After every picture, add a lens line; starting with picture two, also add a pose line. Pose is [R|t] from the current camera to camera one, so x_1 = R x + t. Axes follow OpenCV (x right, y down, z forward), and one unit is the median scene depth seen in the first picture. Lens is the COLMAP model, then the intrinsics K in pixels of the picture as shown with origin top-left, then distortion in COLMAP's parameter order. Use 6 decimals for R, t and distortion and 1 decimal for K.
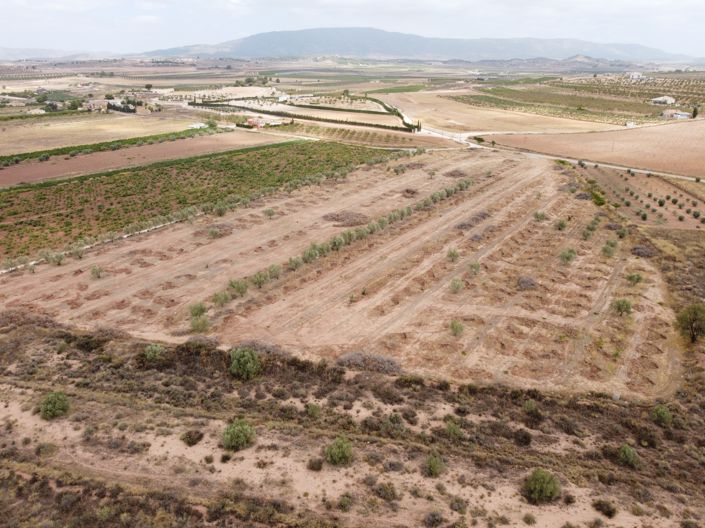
lens RADIAL K [[533.7, 0, 354.4], [0, 533.7, 259.8], [0, 0, 1]] dist [-0.007113, 0.004785]
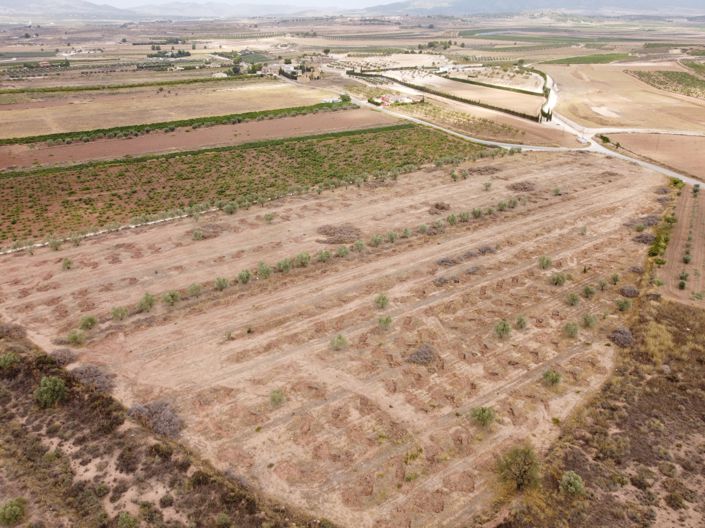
lens RADIAL K [[533.7, 0, 354.4], [0, 533.7, 259.8], [0, 0, 1]] dist [-0.007113, 0.004785]
pose [[0.929280, 0.152363, -0.336487, 0.379451], [-0.127465, 0.987281, 0.095024, -0.138407], [0.346686, -0.045413, 0.936881, 0.114741]]
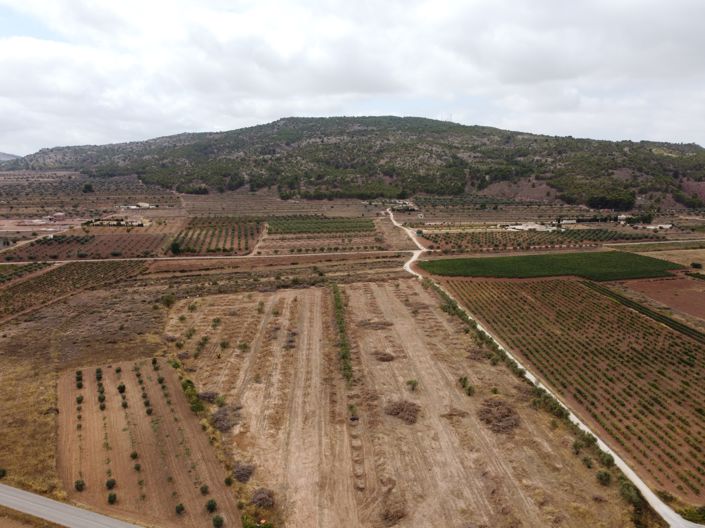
lens RADIAL K [[533.7, 0, 354.4], [0, 533.7, 259.8], [0, 0, 1]] dist [-0.007113, 0.004785]
pose [[-0.795293, 0.097836, -0.598279, 0.909548], [-0.214198, 0.877886, 0.428293, -0.876833], [0.567123, 0.468768, -0.677220, 2.002982]]
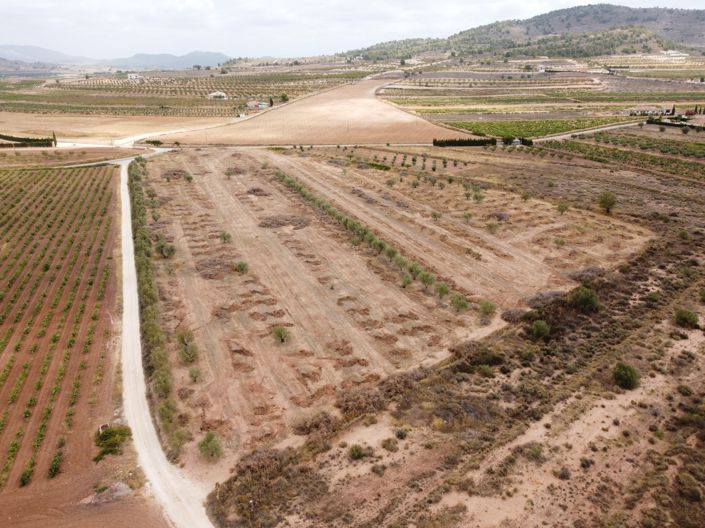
lens RADIAL K [[533.7, 0, 354.4], [0, 533.7, 259.8], [0, 0, 1]] dist [-0.007113, 0.004785]
pose [[0.561448, -0.291827, 0.774346, -0.783601], [0.294790, 0.944898, 0.142362, -0.123680], [-0.773223, 0.148341, 0.616539, 0.351252]]
